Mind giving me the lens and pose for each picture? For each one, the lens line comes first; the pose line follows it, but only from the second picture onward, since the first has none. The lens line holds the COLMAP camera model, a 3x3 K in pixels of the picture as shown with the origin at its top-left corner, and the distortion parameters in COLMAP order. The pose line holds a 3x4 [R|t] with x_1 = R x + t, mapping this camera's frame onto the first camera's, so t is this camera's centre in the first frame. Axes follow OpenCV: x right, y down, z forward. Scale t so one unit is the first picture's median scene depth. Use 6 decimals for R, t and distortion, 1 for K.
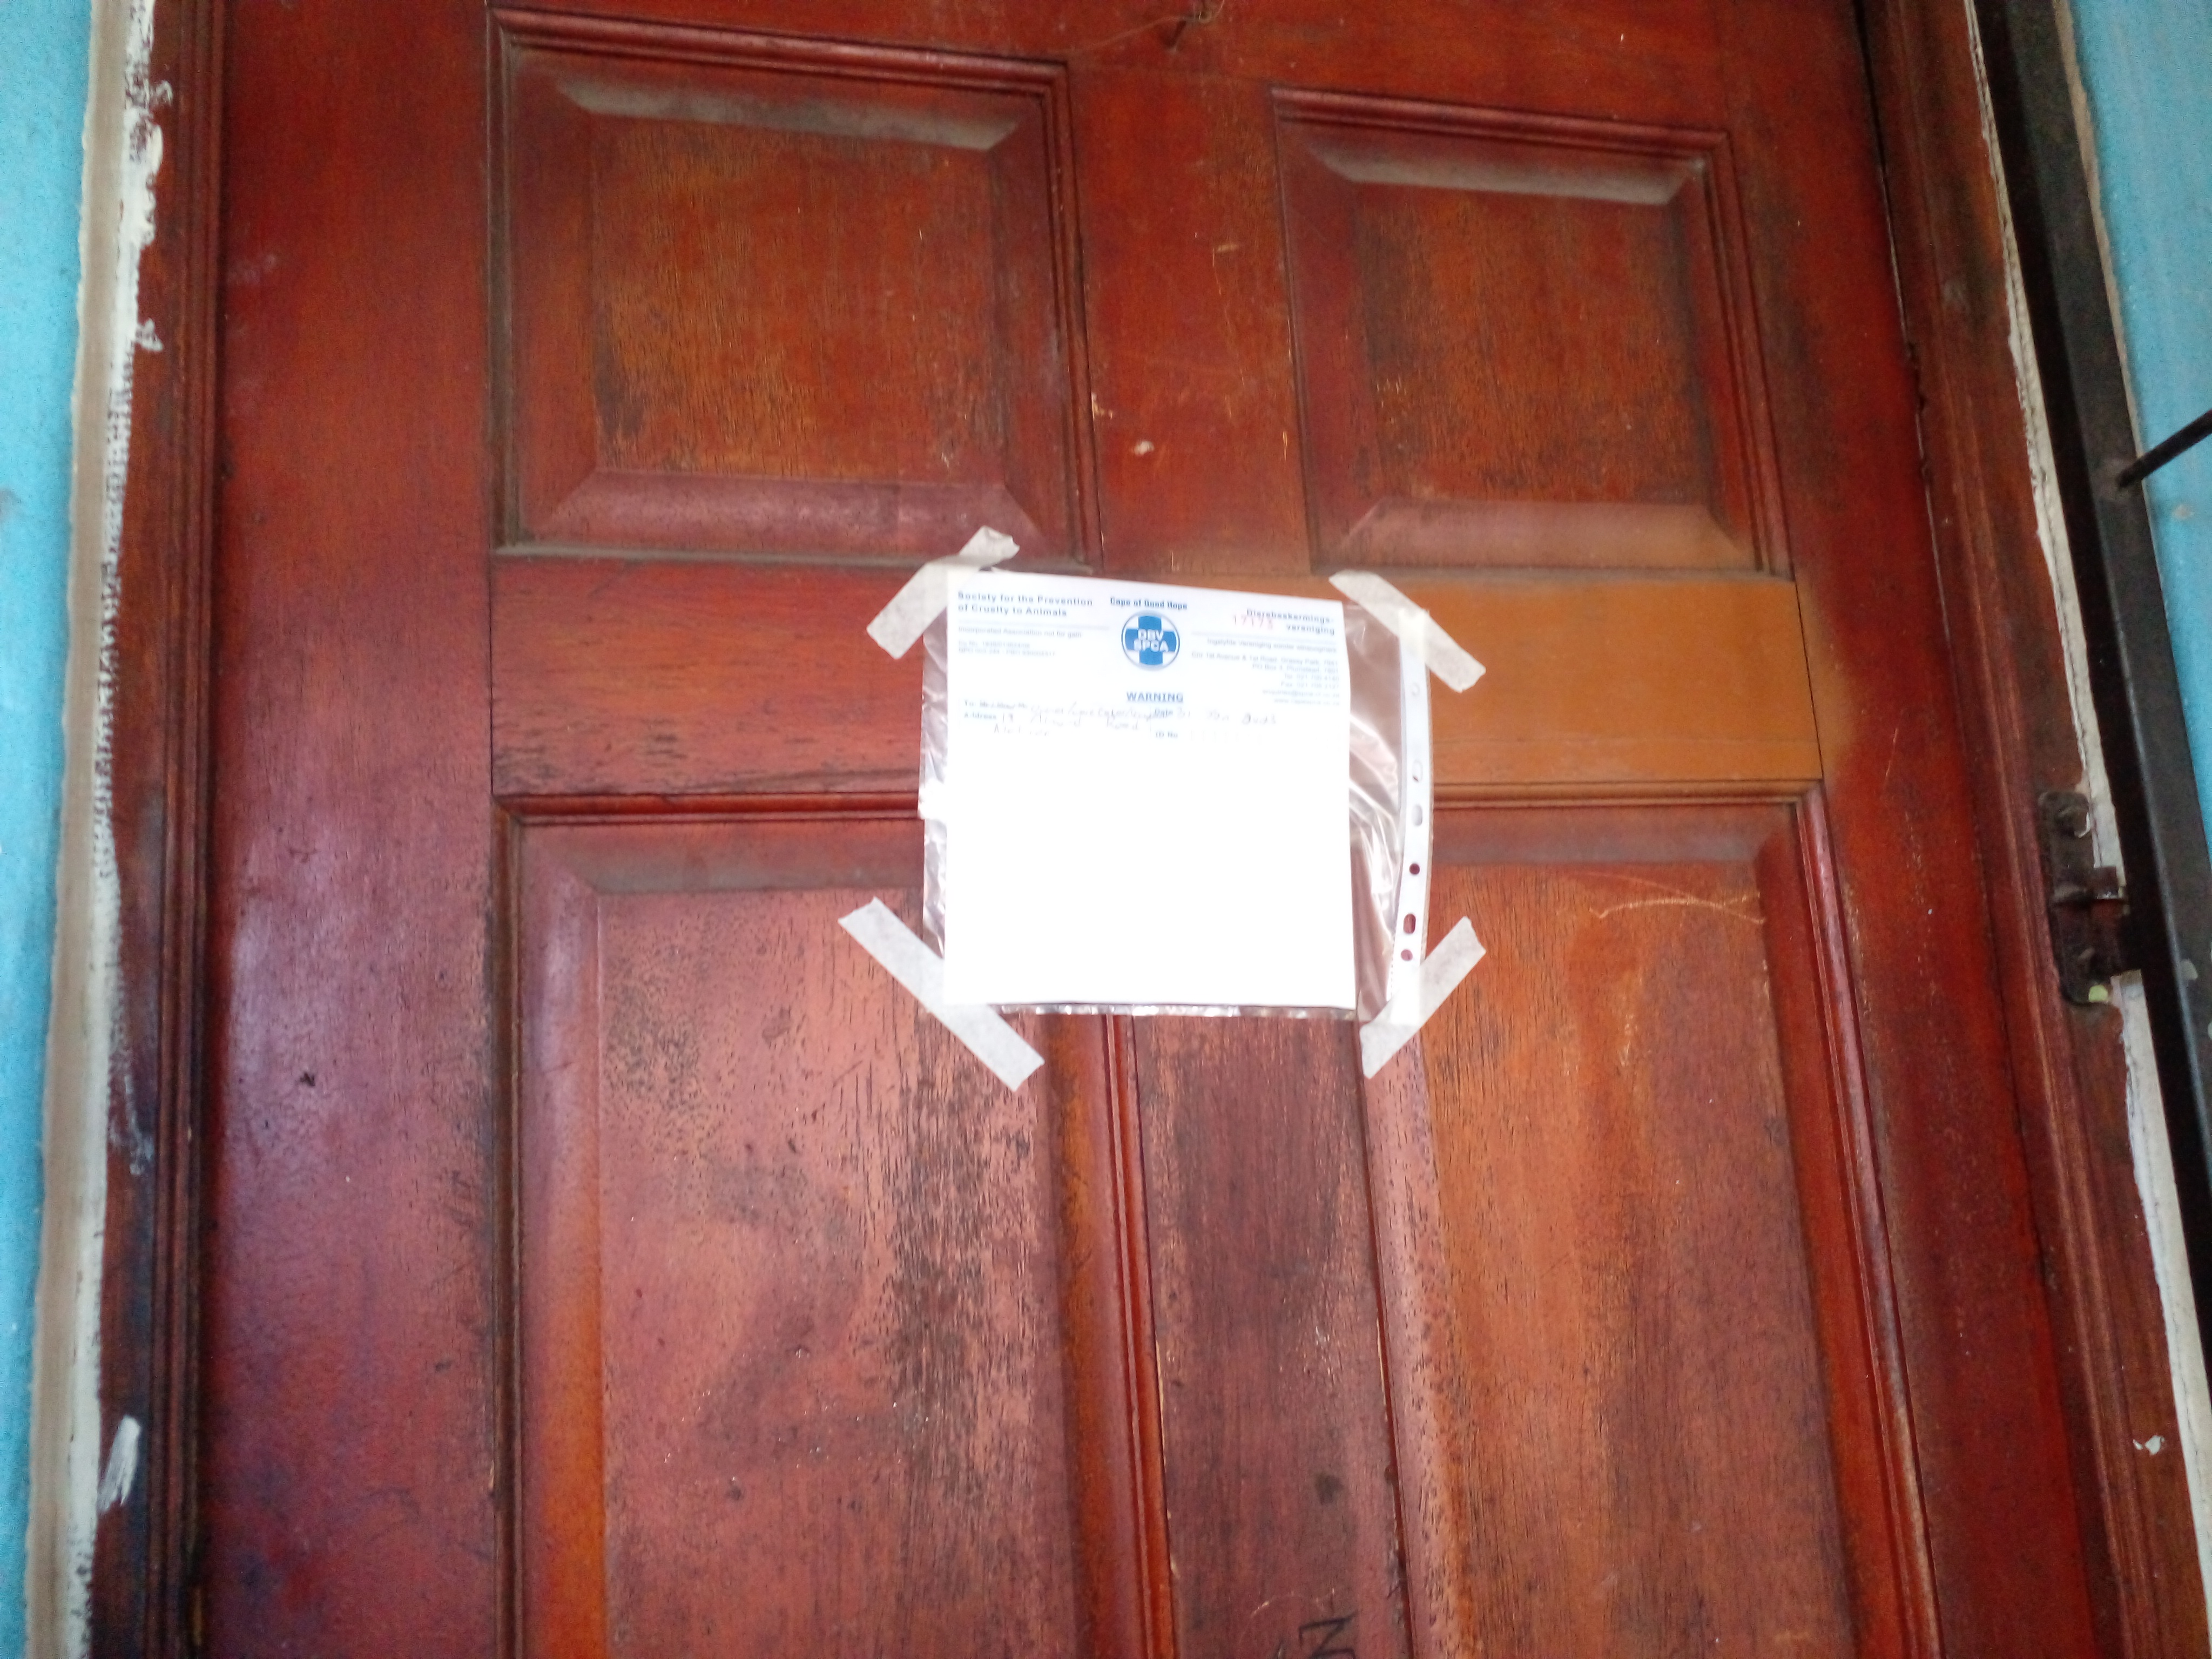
lens RADIAL K [[1739.0, 0, 1106.0], [0, 1739.0, 829.5], [0, 0, 1]] dist [0.214536, -0.057653]
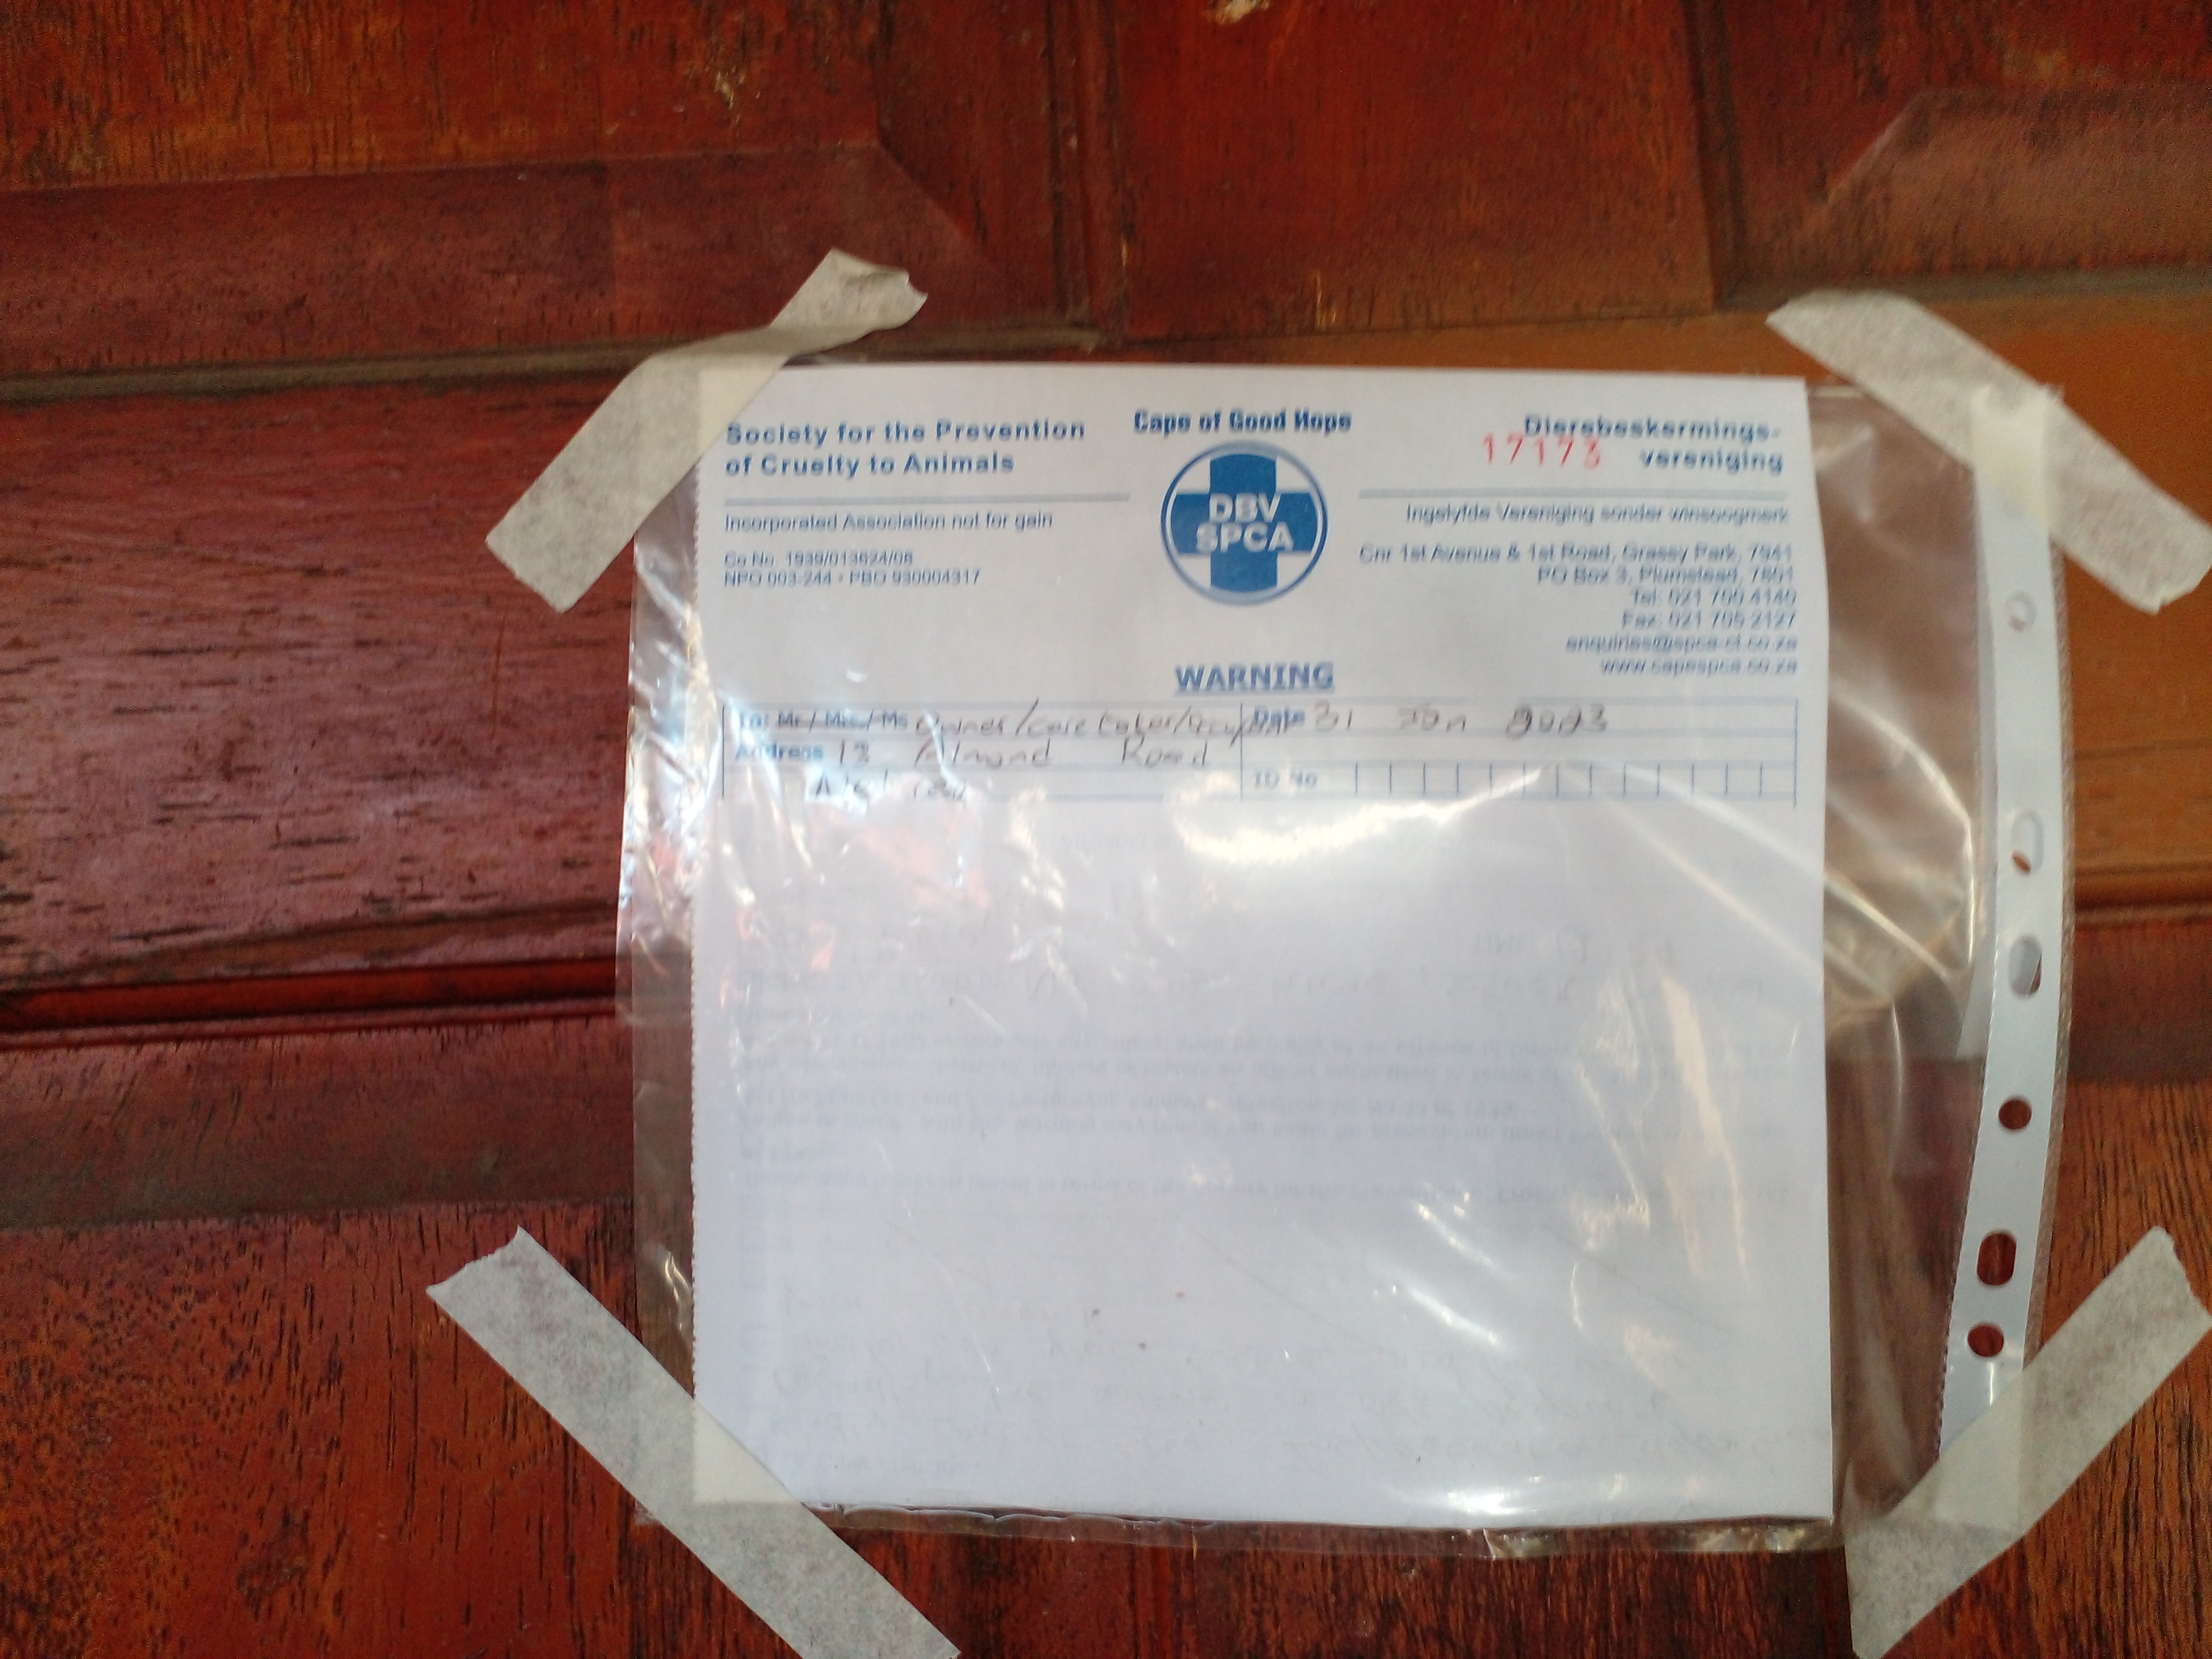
lens RADIAL K [[1678.2, 0, 1118.8], [0, 1678.2, 779.5], [0, 0, 1]] dist [0.032435, -0.048893]
pose [[0.963519, -0.005887, -0.267574, 0.094937], [0.032190, 0.995050, 0.094021, -0.088468], [0.265696, -0.099205, 0.958939, 0.645639]]
